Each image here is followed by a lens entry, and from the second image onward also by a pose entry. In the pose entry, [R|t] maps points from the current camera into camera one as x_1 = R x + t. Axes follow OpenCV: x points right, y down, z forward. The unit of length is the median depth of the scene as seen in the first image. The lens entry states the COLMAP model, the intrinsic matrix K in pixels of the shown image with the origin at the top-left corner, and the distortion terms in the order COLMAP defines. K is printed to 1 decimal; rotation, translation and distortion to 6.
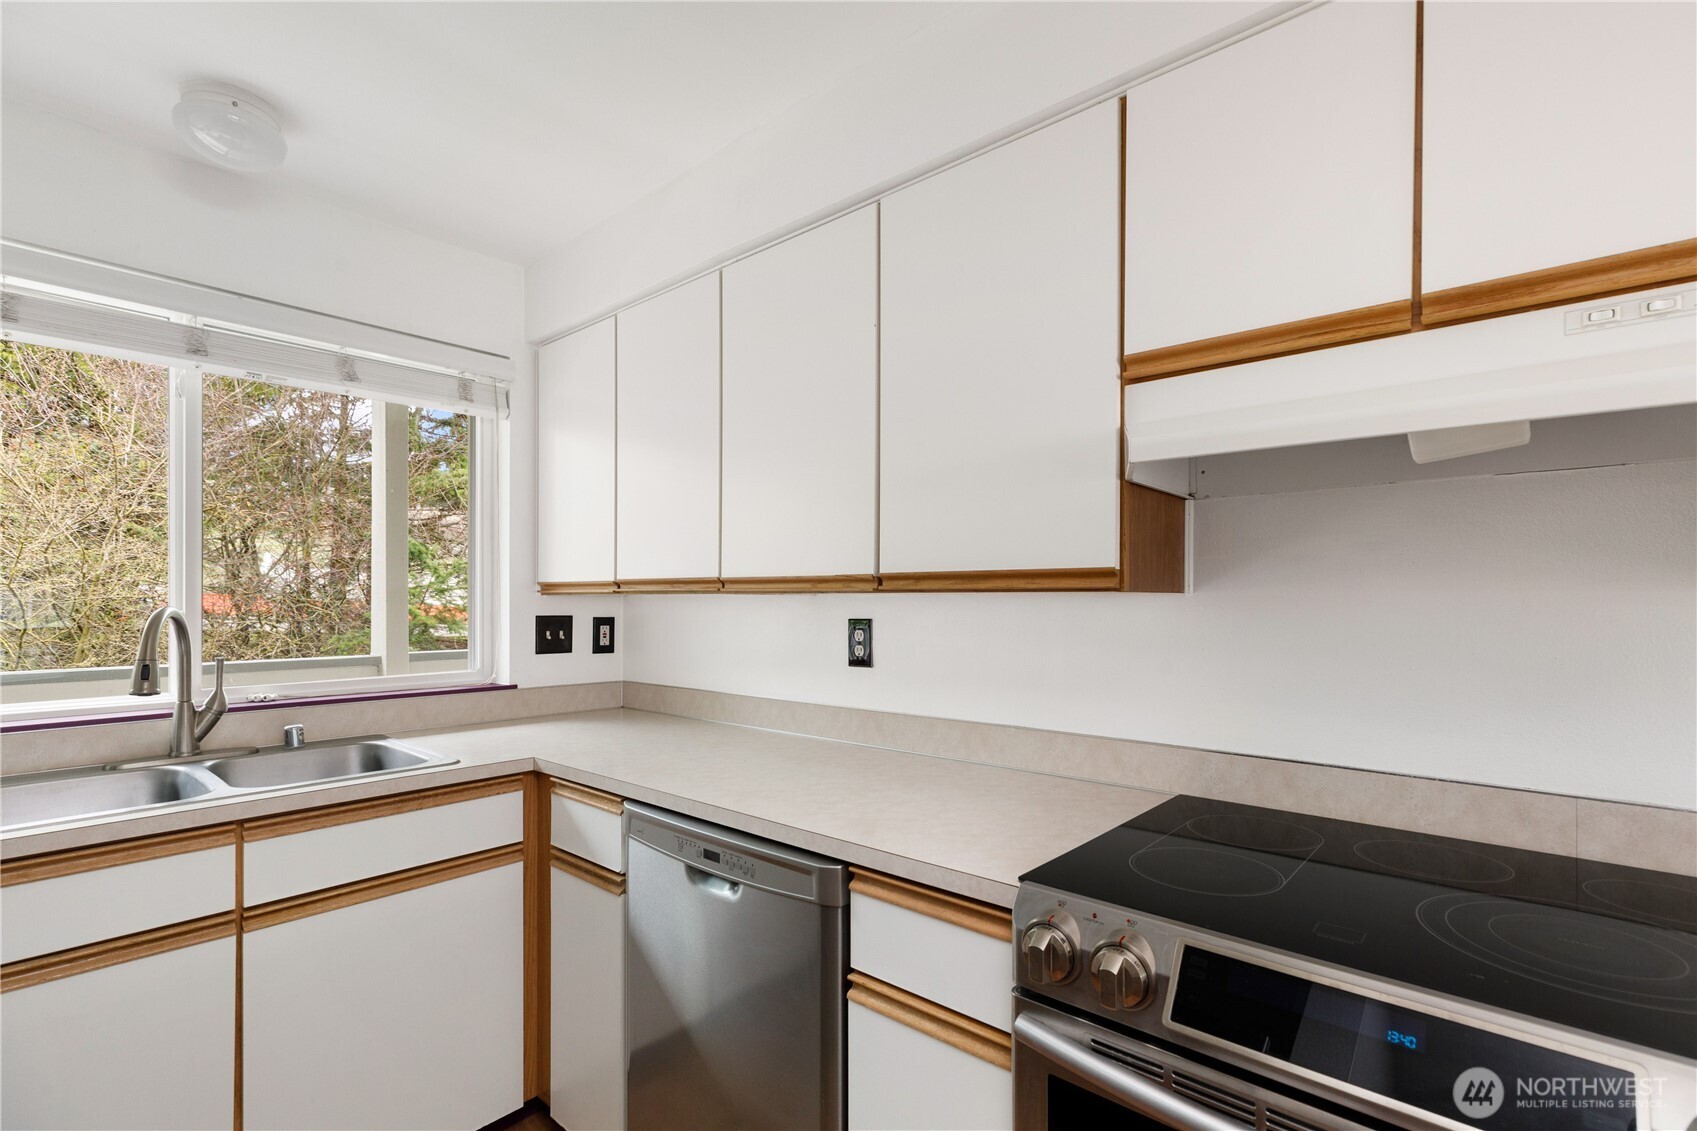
lens RADIAL K [[775.3, 0, 855.8], [0, 775.3, 603.5], [0, 0, 1]] dist [0.000920, 0.000120]
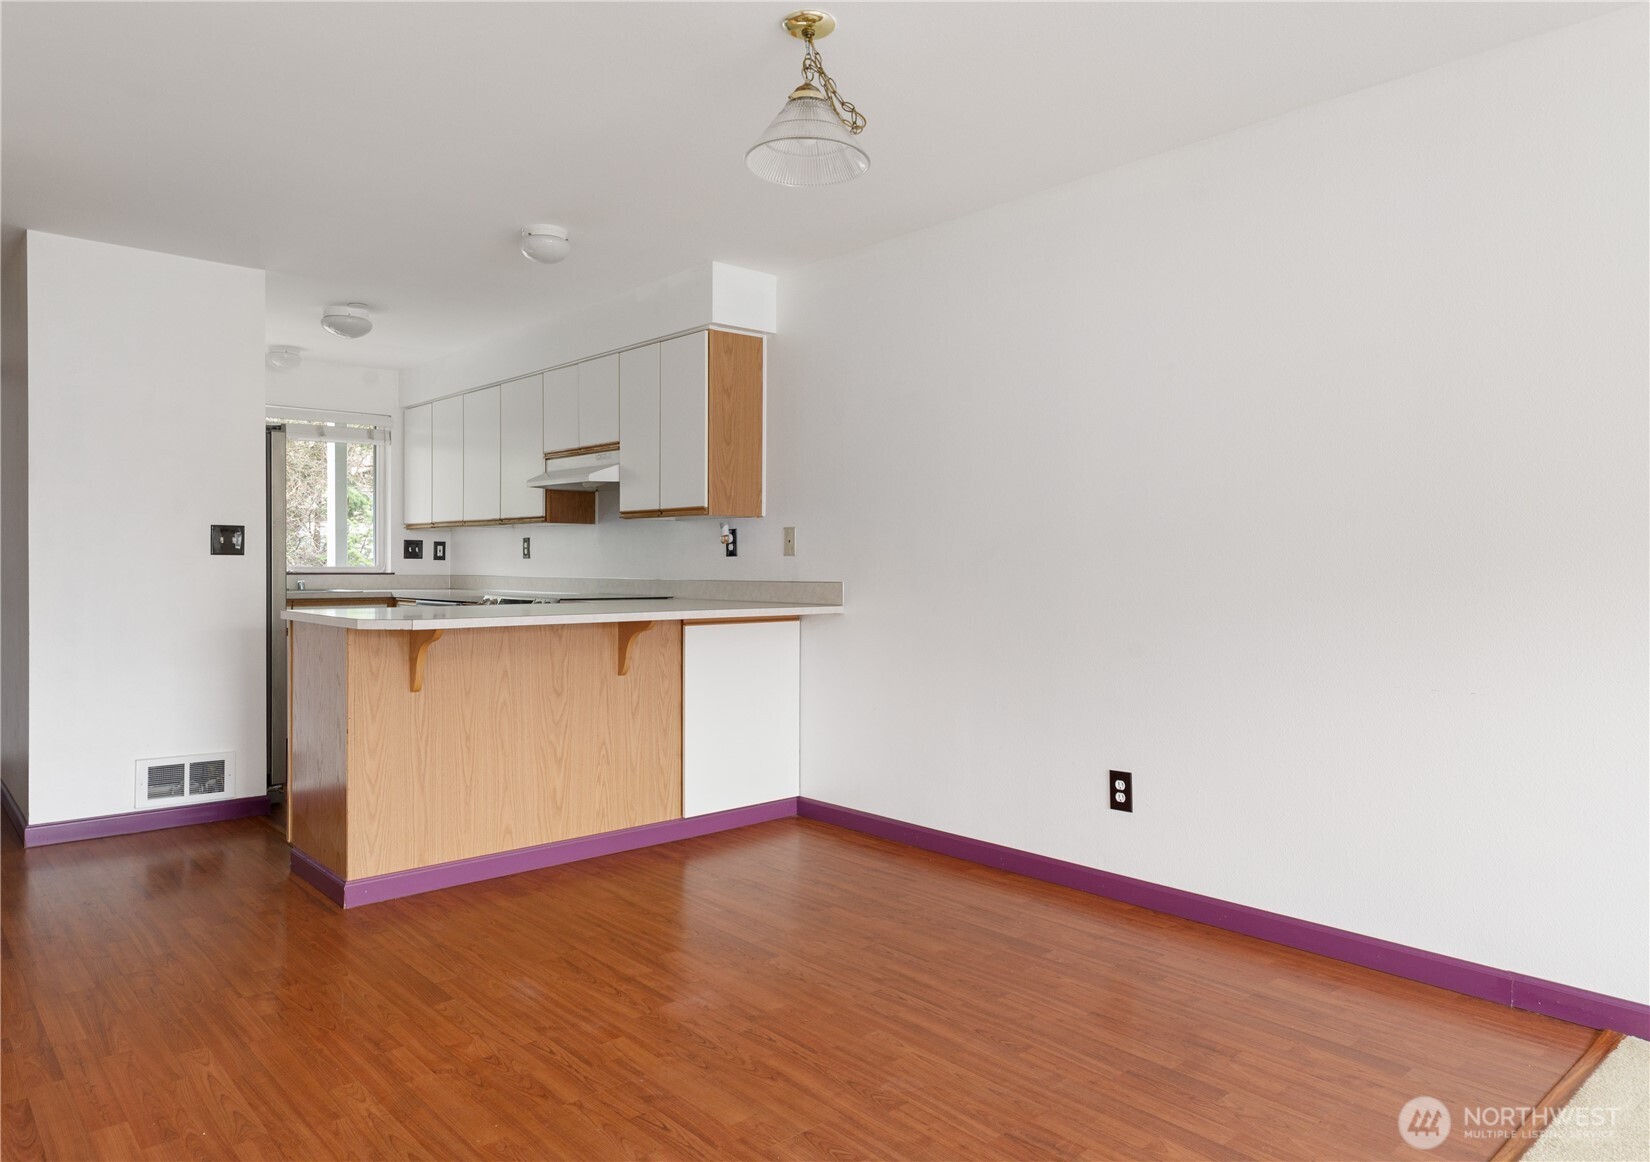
lens RADIAL K [[1064.2, 0, 806.8], [0, 1064.2, 568.3], [0, 0, 1]] dist [0.003553, 0.001940]
pose [[0.992308, 0.003235, -0.123750, 1.241752], [-0.002851, 0.999991, 0.003282, 0.098201], [0.123759, -0.002904, 0.992308, -2.080488]]
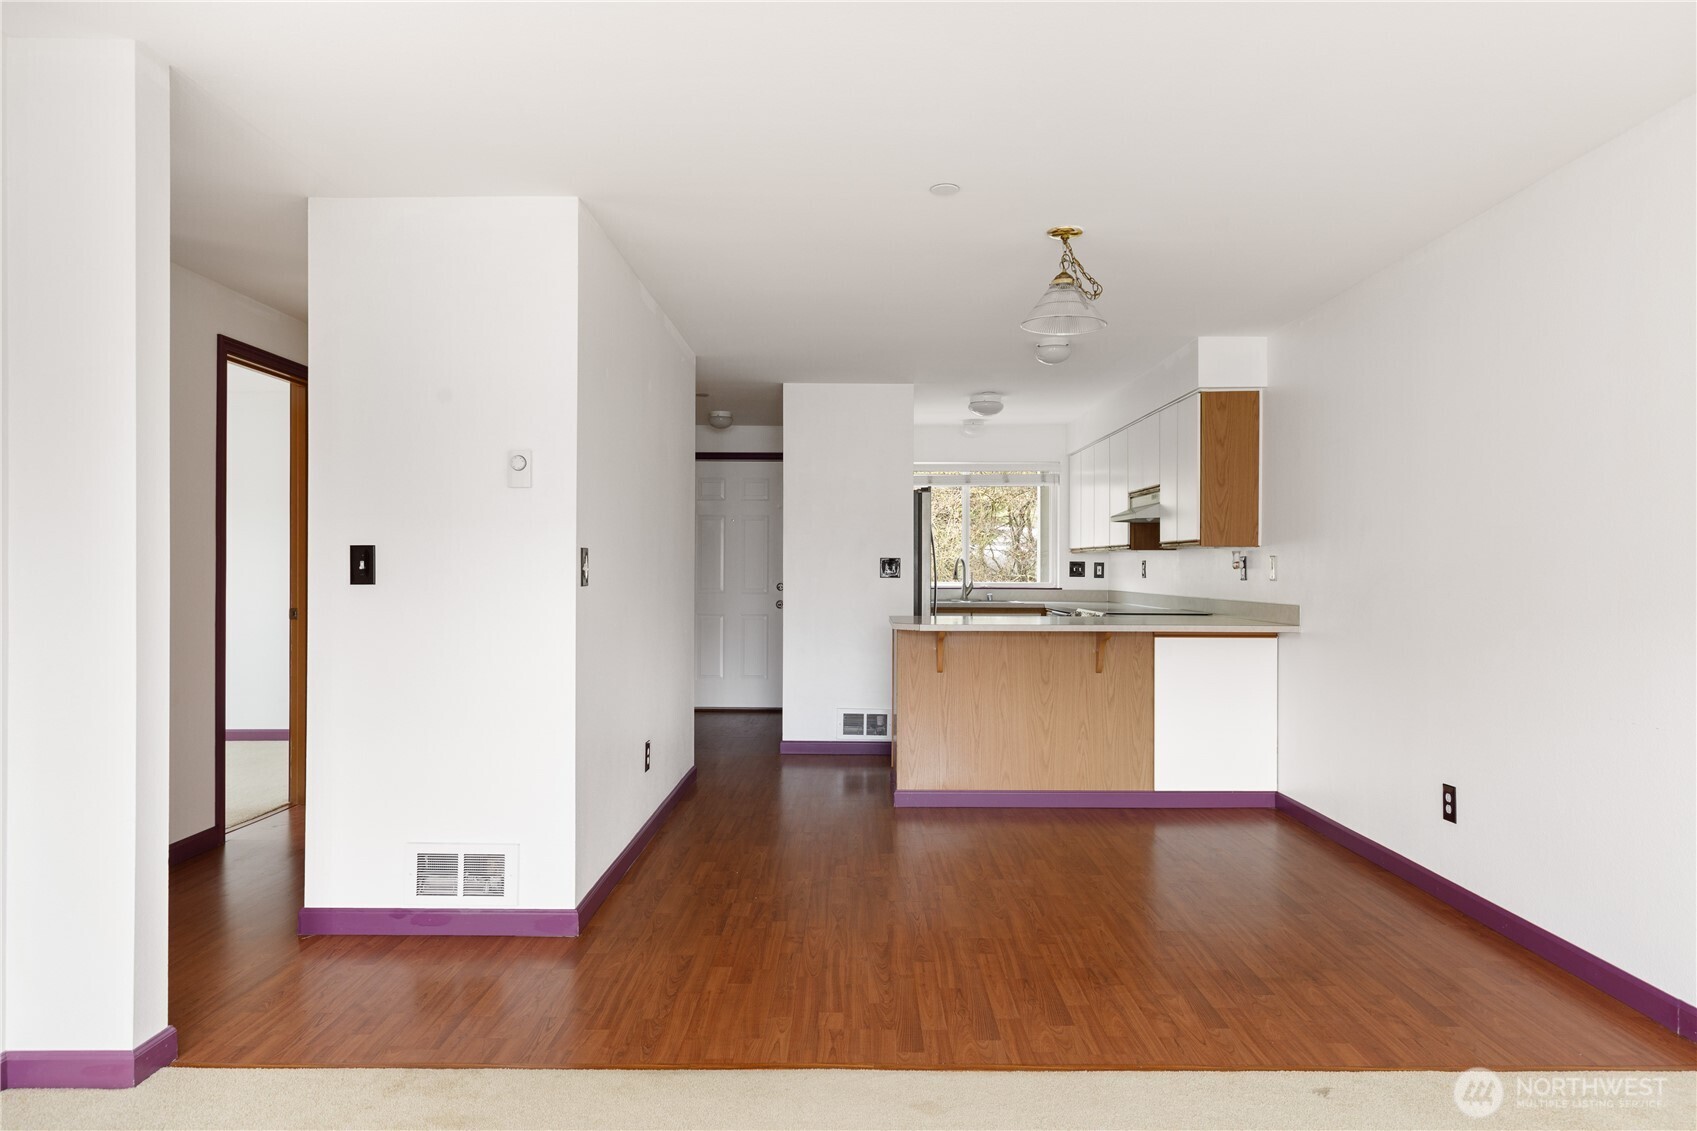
lens RADIAL K [[1095.3, 0, 848.5], [0, 1095.3, 565.5], [0, 0, 1]] dist [0.000981, 0.001040]
pose [[0.656589, -0.000896, -0.754248, 2.265442], [-0.002905, 0.999989, -0.003717, 0.054883], [0.754243, 0.004631, 0.656579, -2.372403]]
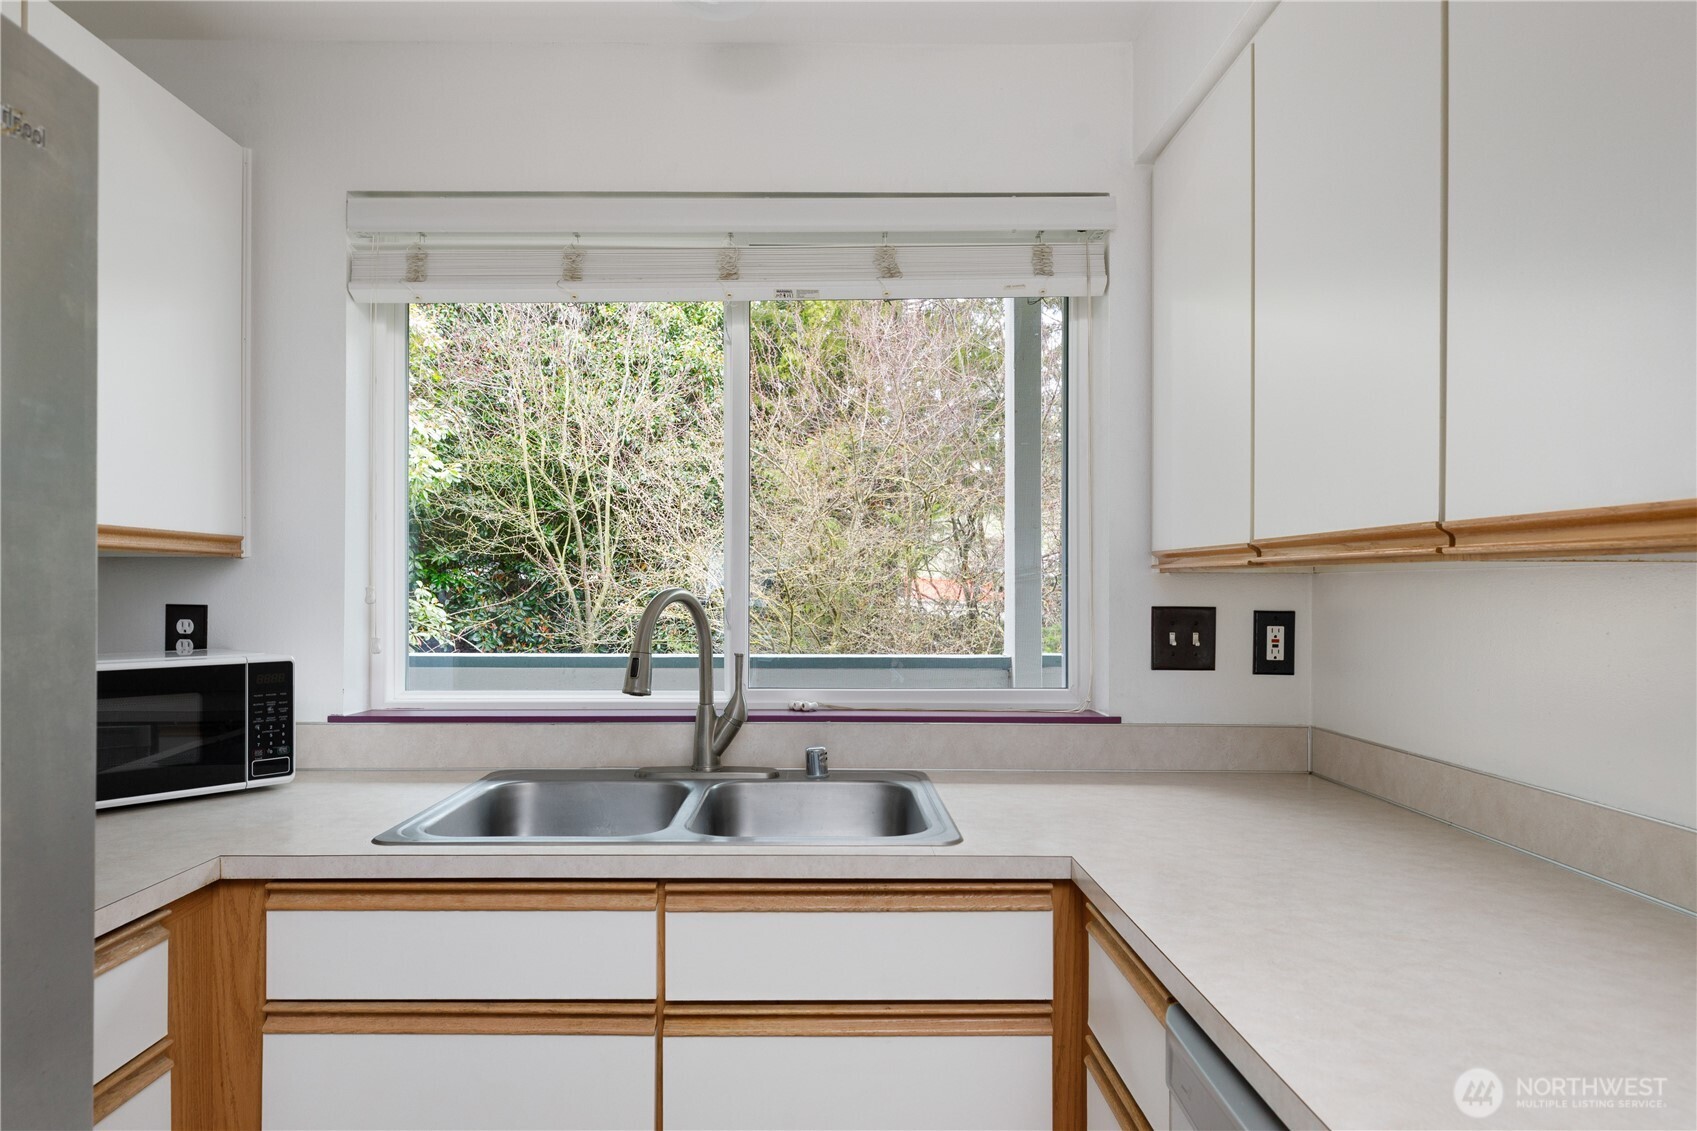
lens RADIAL K [[1010.9, 0, 828.0], [0, 1010.9, 582.1], [0, 0, 1]] dist [-0.003754, -0.000841]
pose [[0.666426, -0.002271, -0.745568, 0.013240], [-0.005403, 0.999954, -0.007875, 0.005432], [0.745552, 0.009276, 0.666383, 0.347214]]
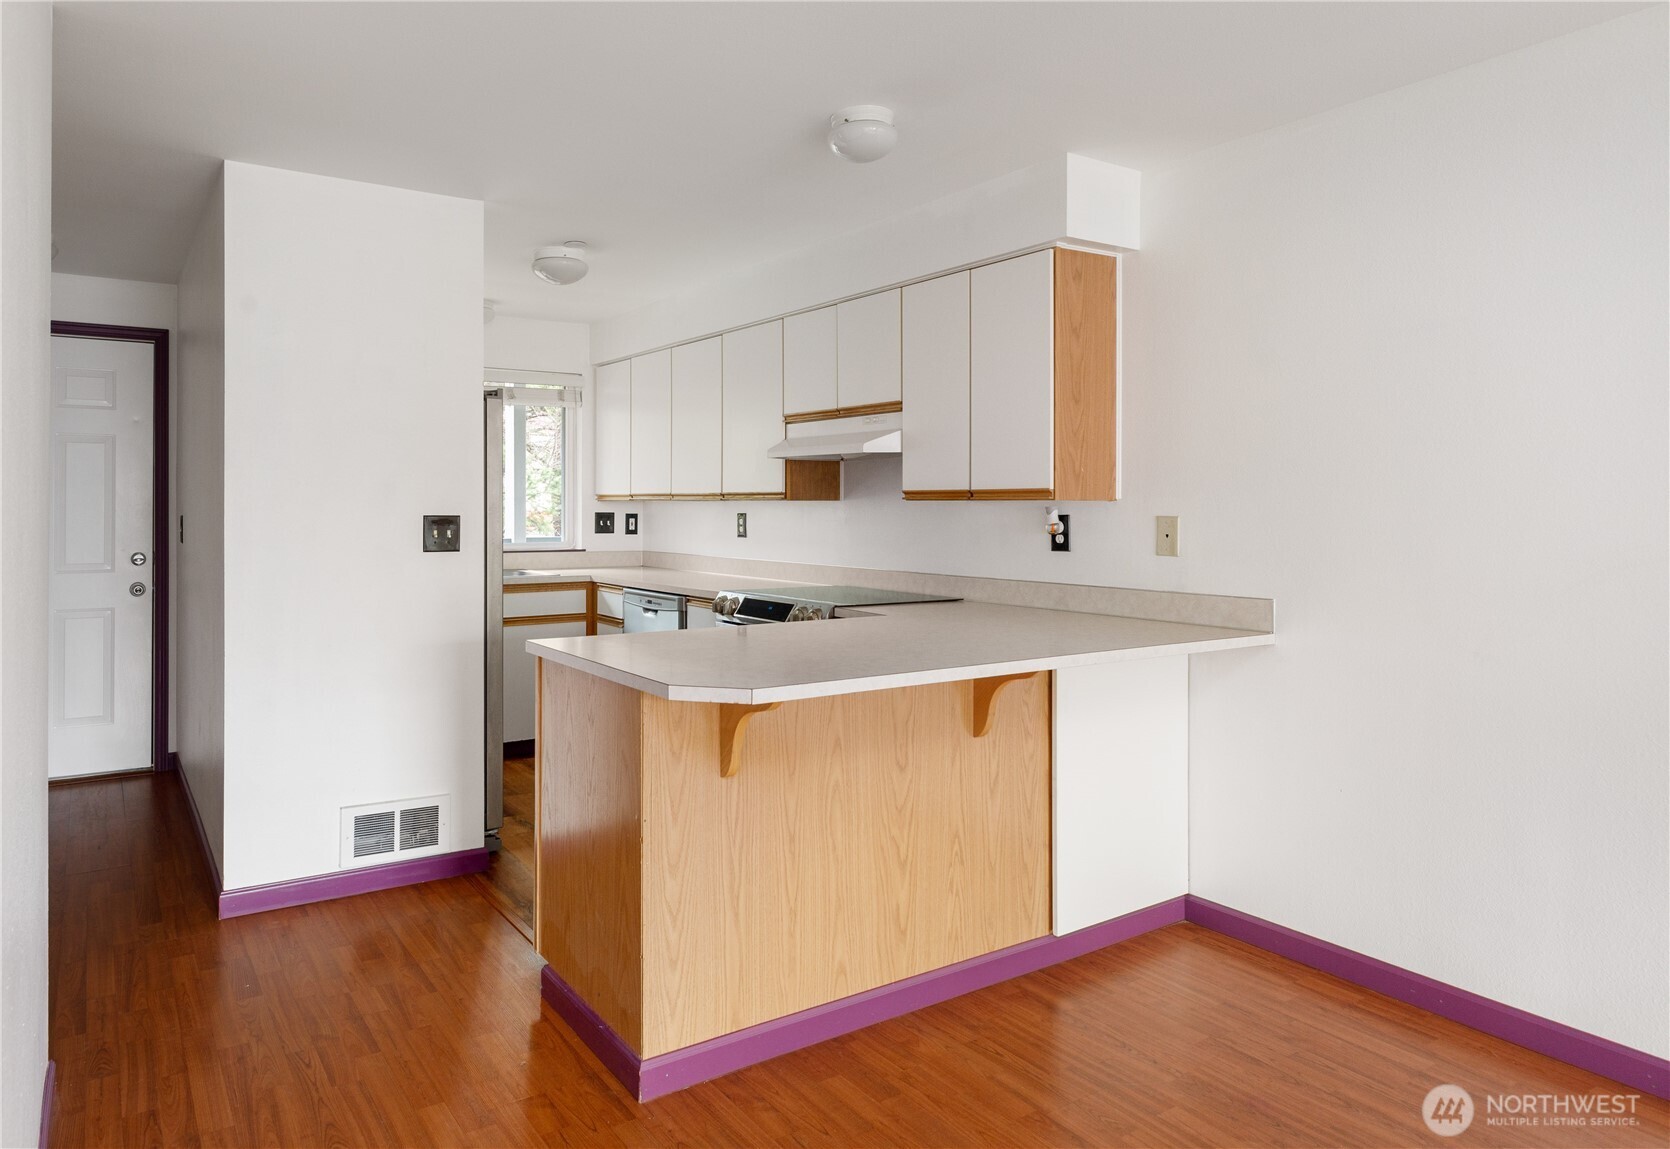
lens RADIAL K [[1027.3, 0, 710.7], [0, 1027.3, 503.3], [0, 0, 1]] dist [-0.003531, -0.001058]
pose [[0.953338, 0.000368, -0.301903, 0.728894], [-0.001956, 0.999986, -0.004956, 0.007034], [0.301897, 0.005315, 0.953326, -1.547566]]
